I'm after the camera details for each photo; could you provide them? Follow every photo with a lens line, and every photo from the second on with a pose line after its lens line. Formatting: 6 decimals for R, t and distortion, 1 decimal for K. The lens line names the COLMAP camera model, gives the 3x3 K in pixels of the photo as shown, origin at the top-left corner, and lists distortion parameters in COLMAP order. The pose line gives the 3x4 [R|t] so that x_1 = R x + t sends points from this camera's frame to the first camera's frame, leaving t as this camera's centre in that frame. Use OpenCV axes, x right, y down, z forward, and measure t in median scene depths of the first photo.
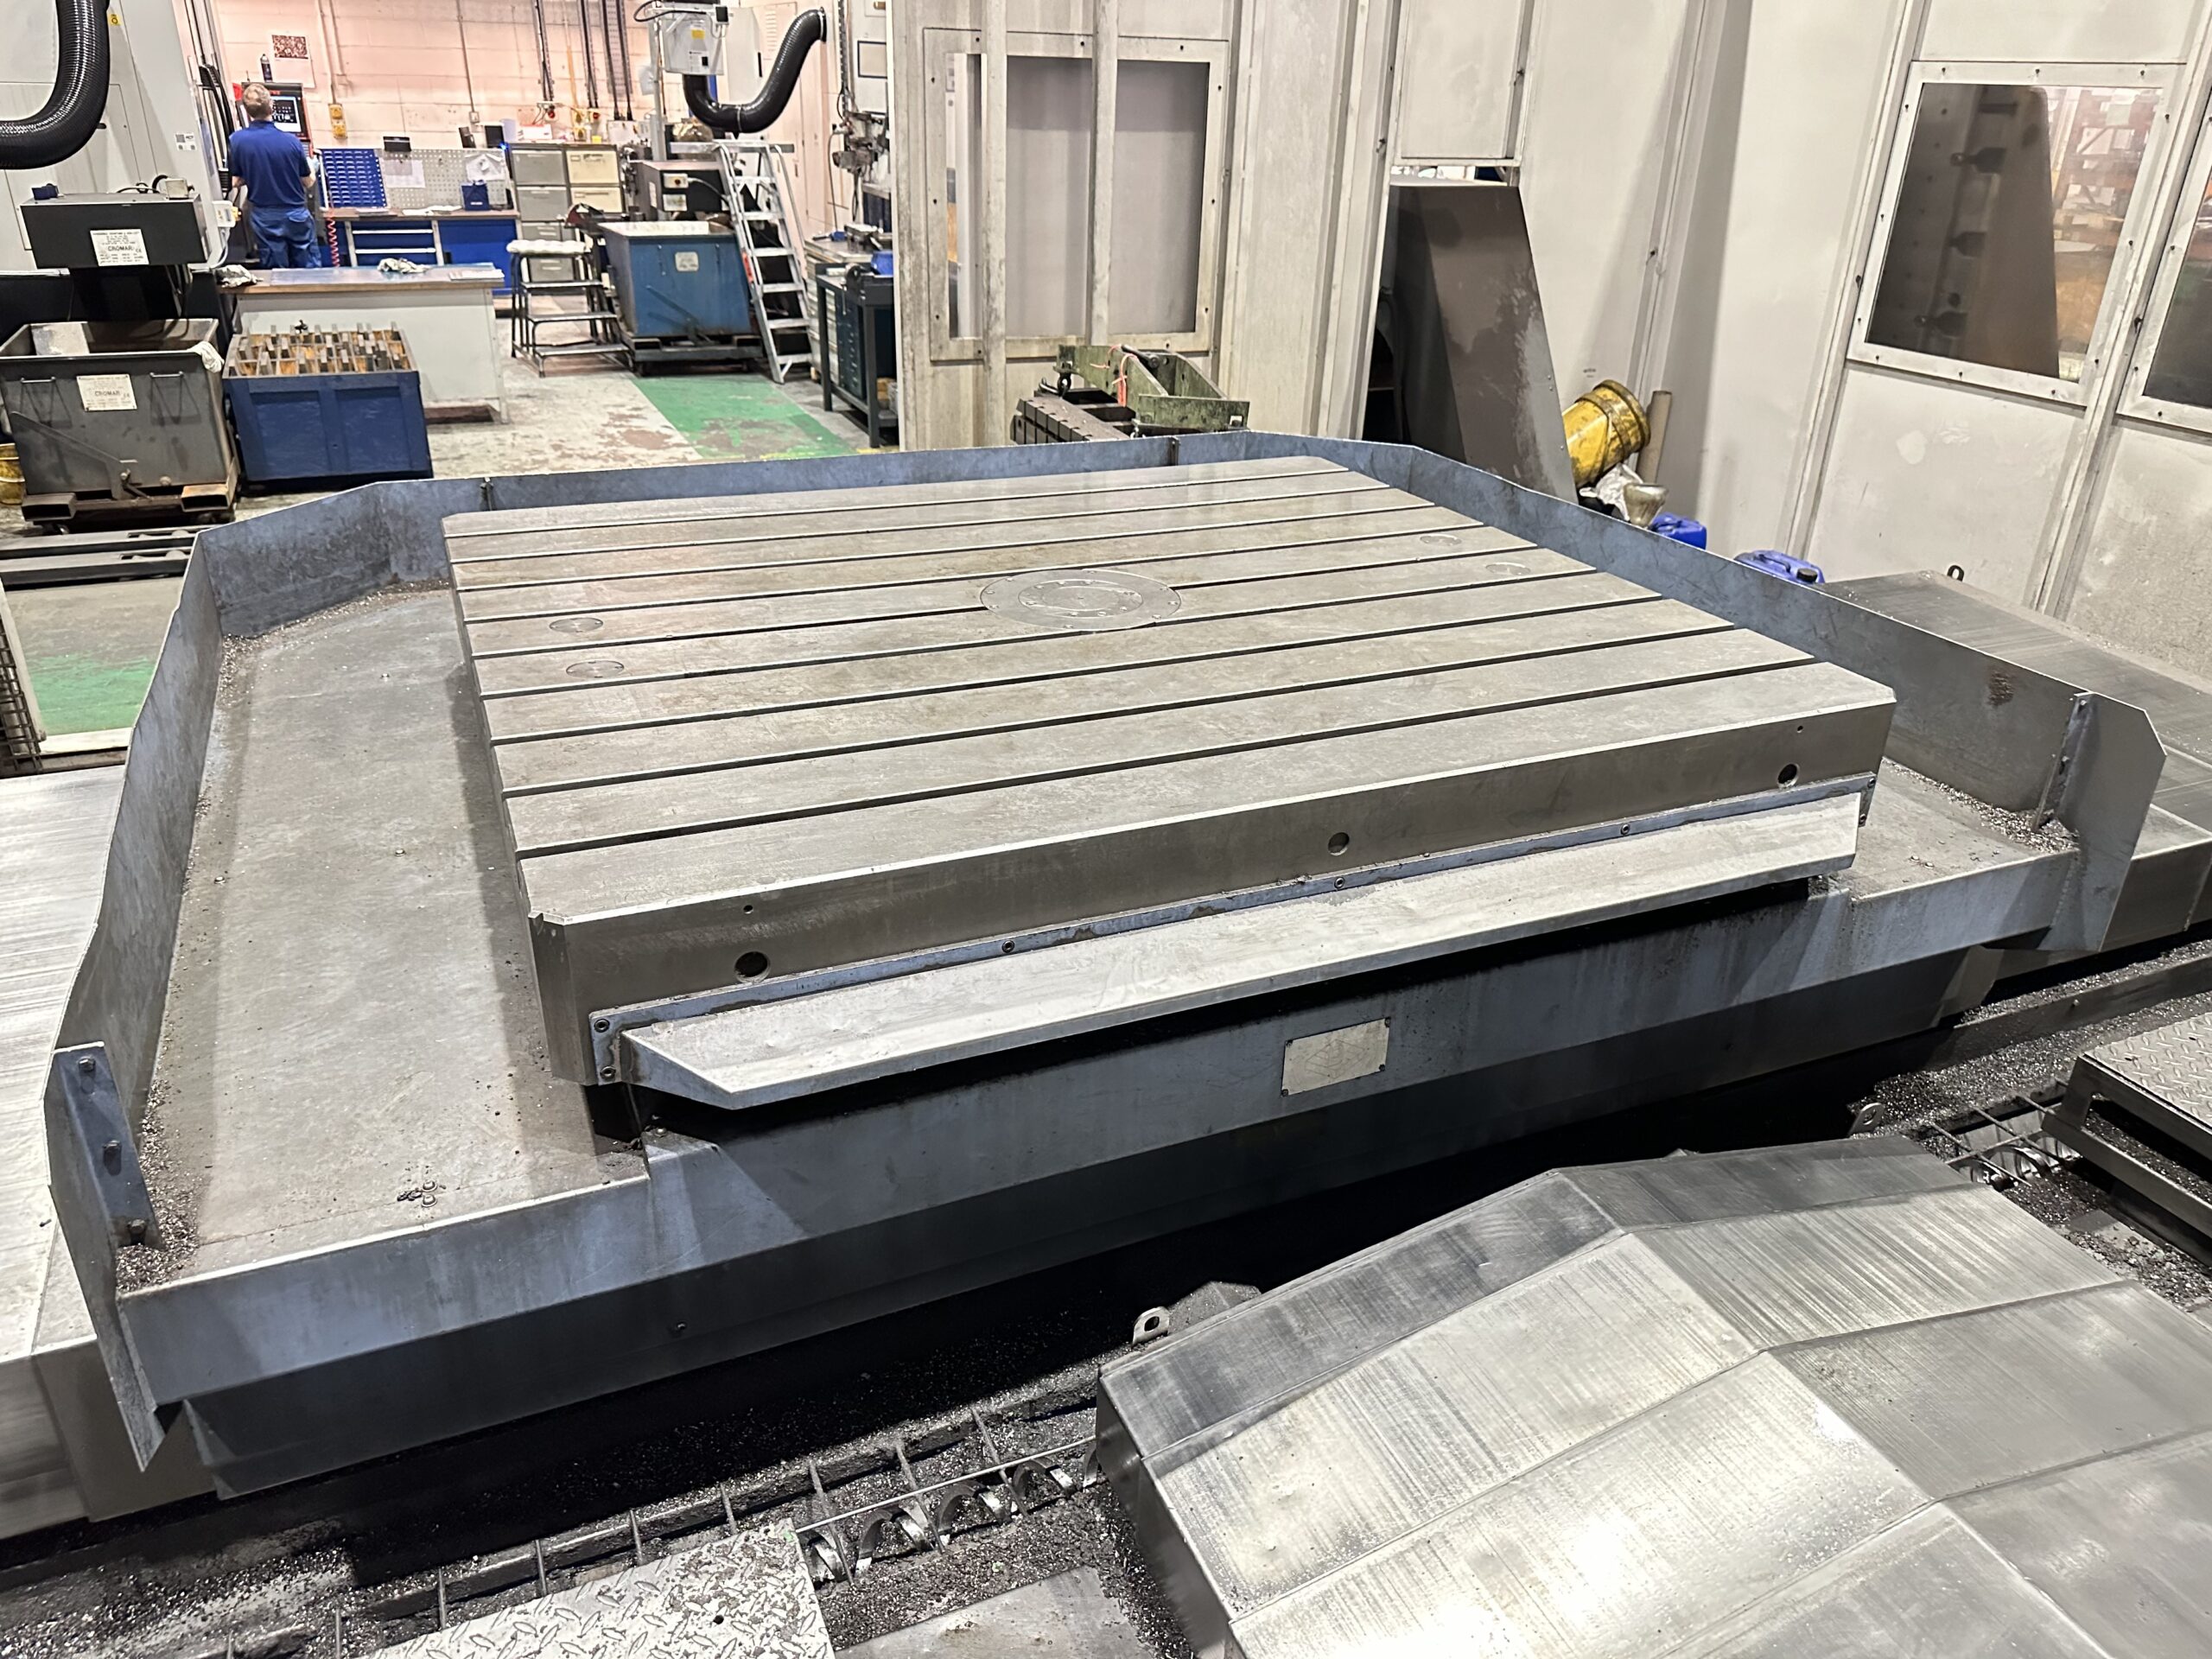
lens RADIAL K [[1556.3, 0, 1112.3], [0, 1556.3, 830.6], [0, 0, 1]] dist [0.061715, -0.081015]
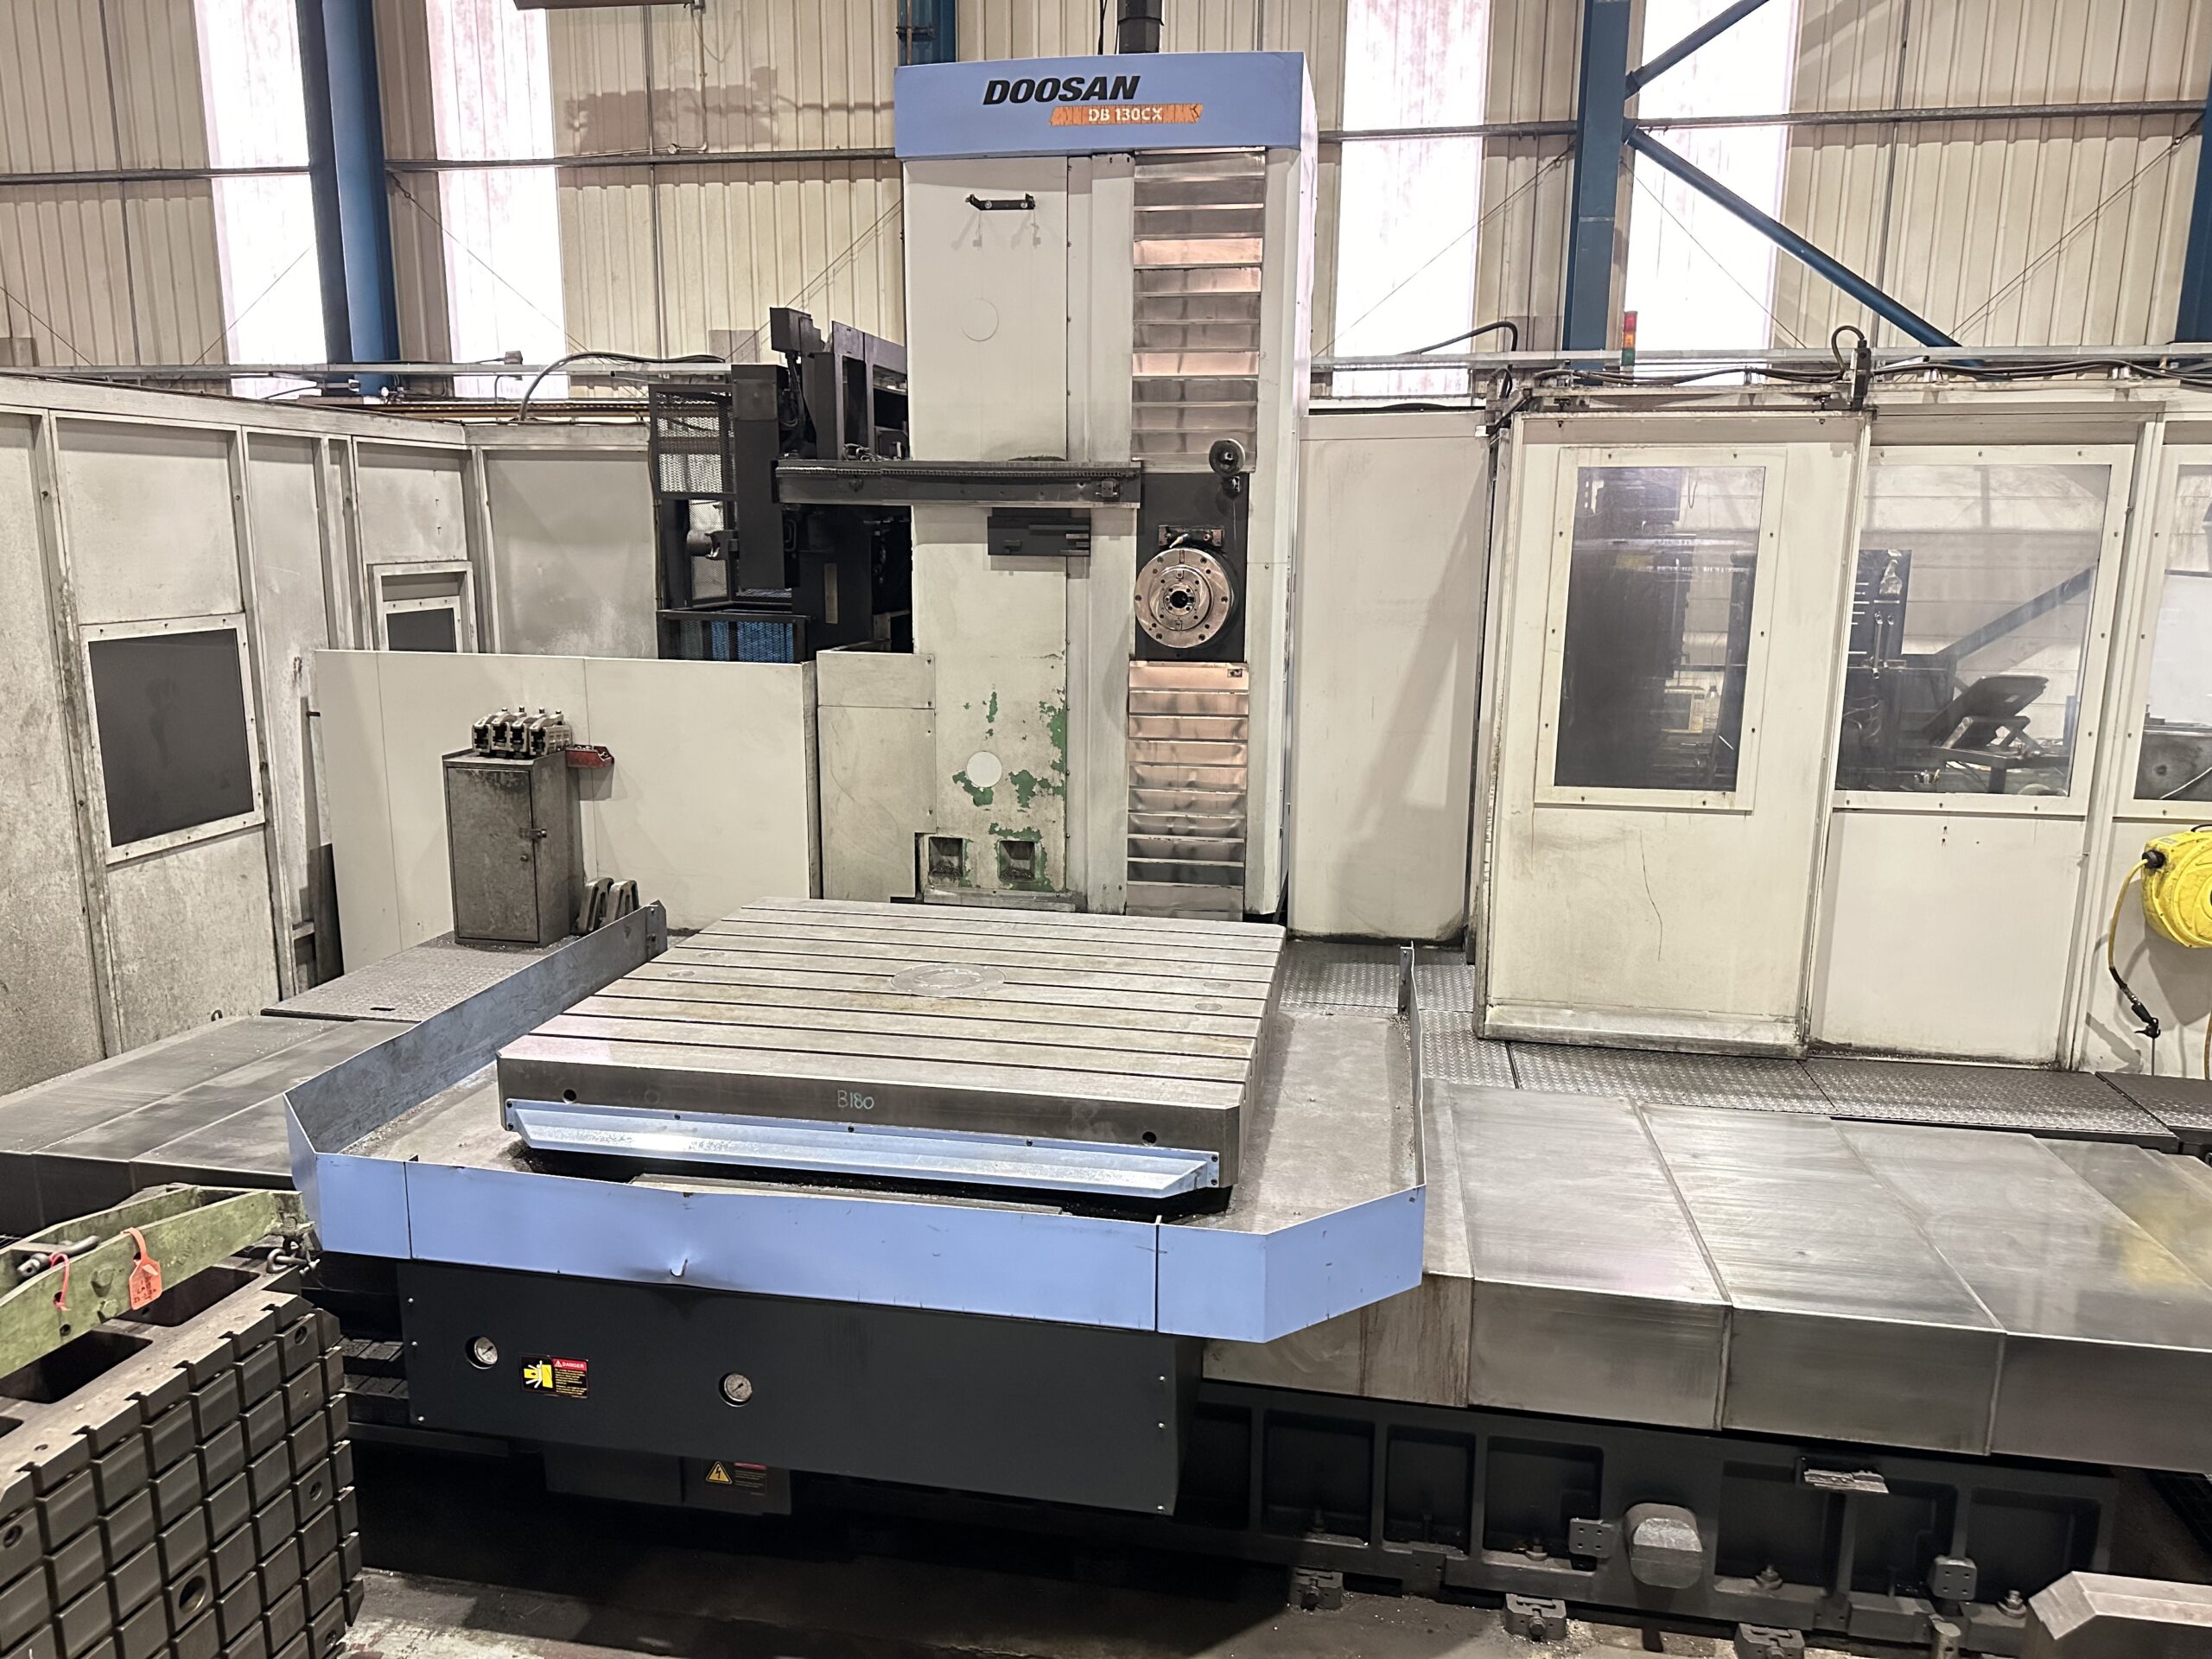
lens RADIAL K [[1556.3, 0, 1106.6], [0, 1556.3, 843.2], [0, 0, 1]] dist [0.061715, -0.081015]
pose [[-0.821791, -0.140603, 0.552169, -1.207258], [0.223691, 0.811663, 0.539597, -1.277927], [-0.524044, 0.566951, -0.635566, 2.085328]]
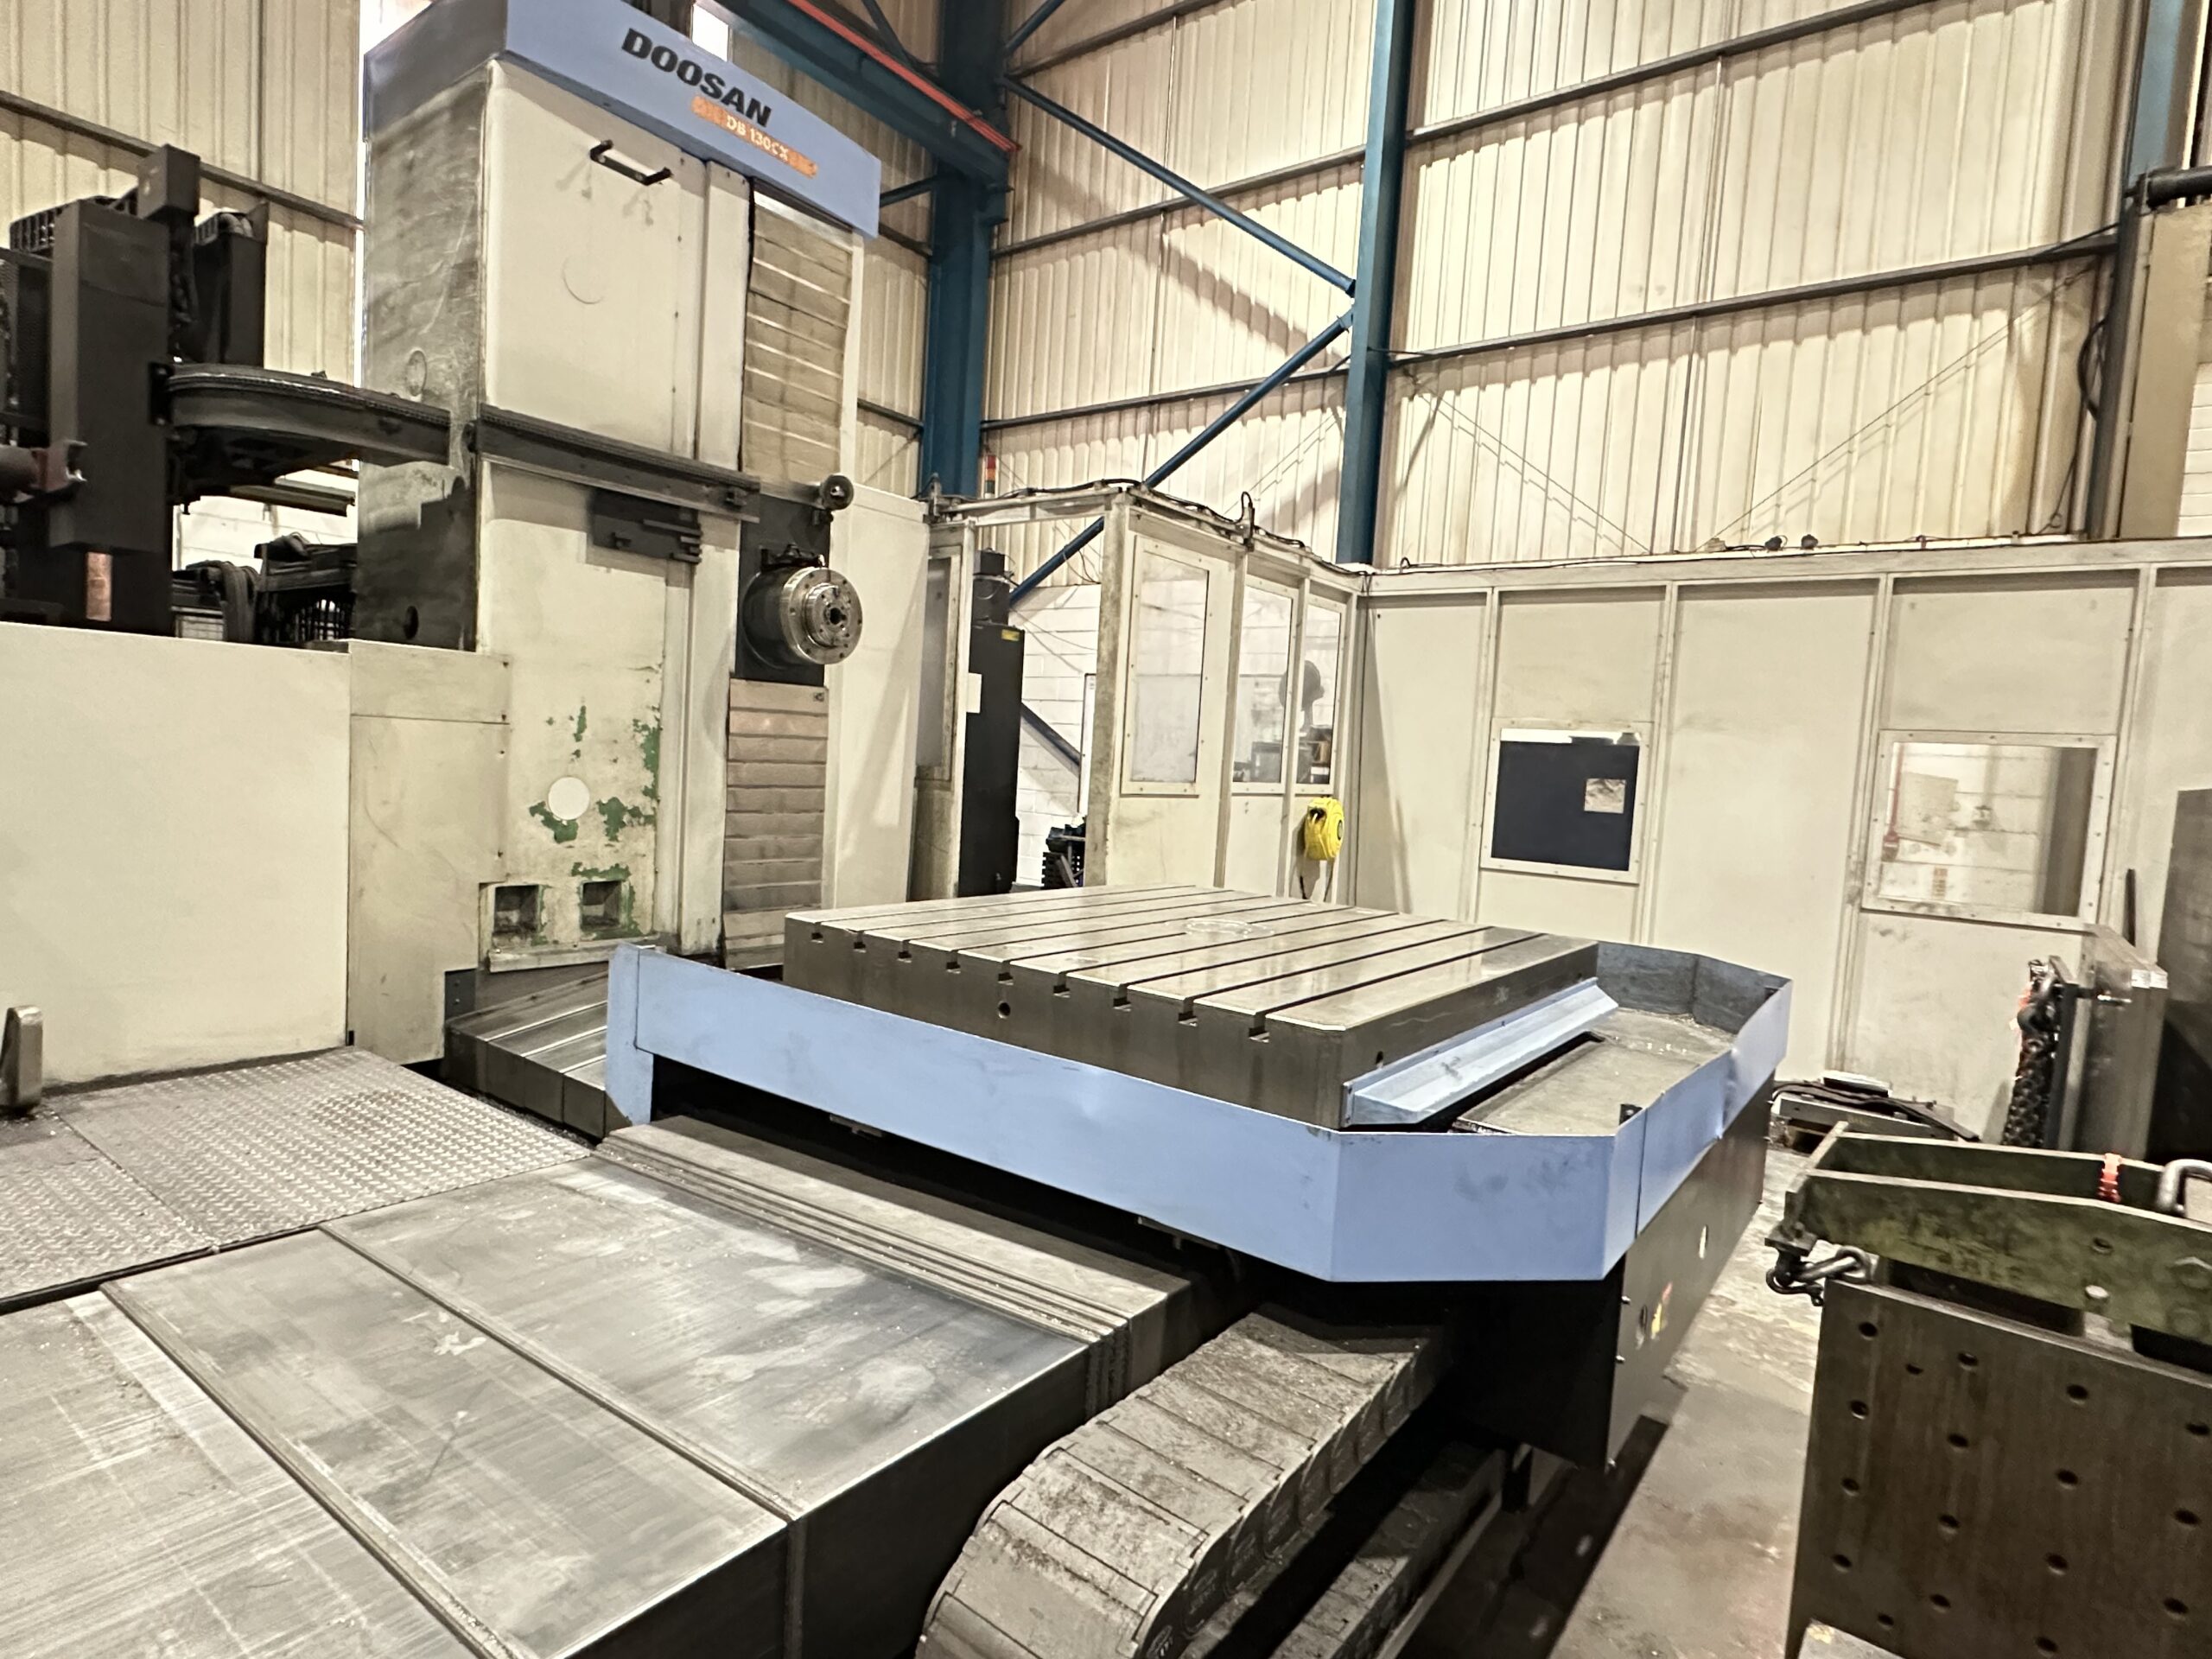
lens RADIAL K [[1176.7, 0, 1107.3], [0, 1176.7, 836.4], [0, 0, 1]] dist [-0.013330, 0.004692]
pose [[-0.871943, -0.035971, -0.488284, 0.801899], [-0.274246, 0.862045, 0.426224, -0.829142], [0.405592, 0.505553, -0.761519, 2.054015]]
